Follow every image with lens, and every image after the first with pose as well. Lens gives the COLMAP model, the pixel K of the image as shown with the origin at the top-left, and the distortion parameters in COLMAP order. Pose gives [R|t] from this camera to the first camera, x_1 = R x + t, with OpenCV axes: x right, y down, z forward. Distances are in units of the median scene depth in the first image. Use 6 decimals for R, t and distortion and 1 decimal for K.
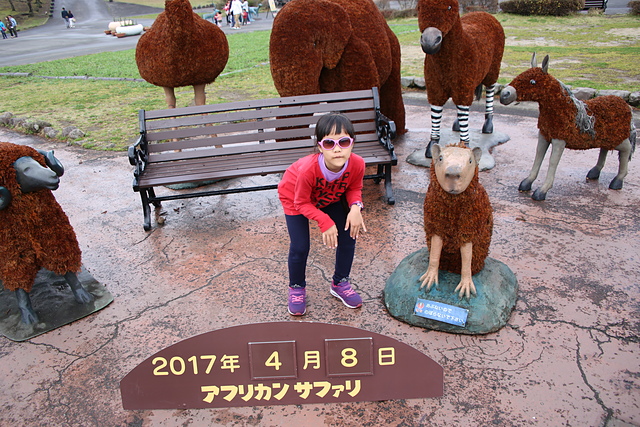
lens RADIAL K [[518.3, 0, 320.2], [0, 518.3, 219.7], [0, 0, 1]] dist [-0.154069, 0.129078]
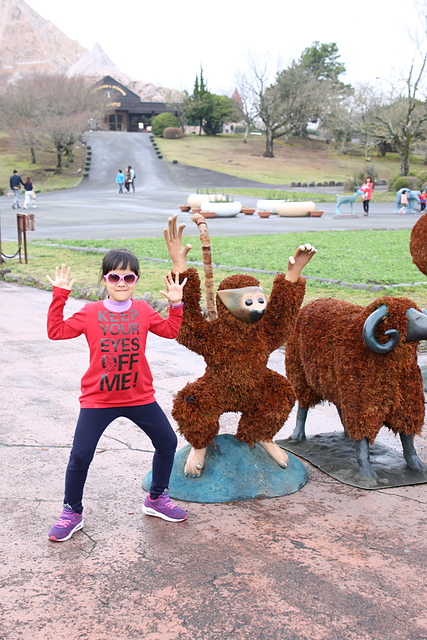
lens RADIAL K [[917.8, 0, 214.3], [0, 917.8, 308.8], [0, 0, 1]] dist [0.246945, 0.000000]
pose [[0.954994, 0.108431, -0.276097, -0.259643], [-0.178179, 0.953851, -0.241702, 0.248417], [0.237148, 0.280019, 0.930242, -0.548065]]
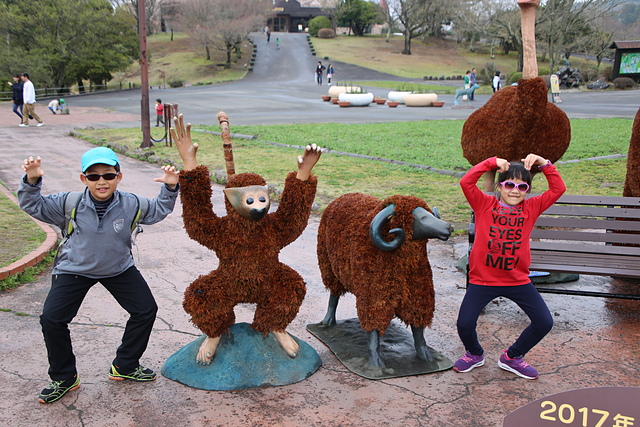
lens RADIAL K [[766.7, 0, 315.4], [0, 766.7, 216.7], [0, 0, 1]] dist [0.117736, 0.000000]
pose [[0.932582, 0.138617, -0.333281, -0.138452], [-0.208925, 0.960228, -0.185237, 0.148609], [0.294349, 0.242380, 0.924452, -0.368644]]
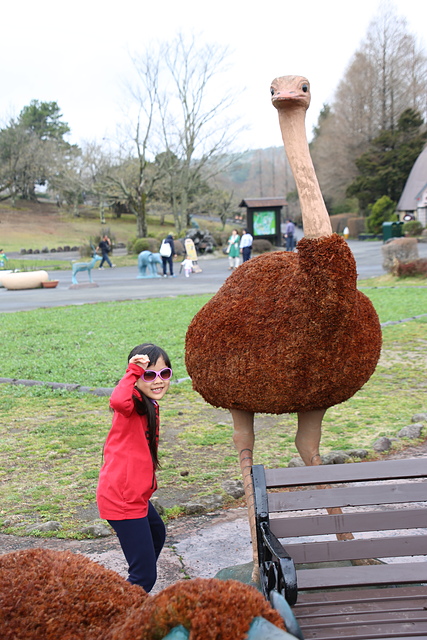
lens RADIAL K [[946.5, 0, 219.7], [0, 946.5, 317.9], [0, 0, 1]] dist [0.157660, 0.000000]
pose [[0.999796, 0.017701, -0.009726, -0.357055], [-0.019905, 0.945144, -0.326047, -0.060972], [0.003422, 0.326174, 0.945304, 0.147248]]
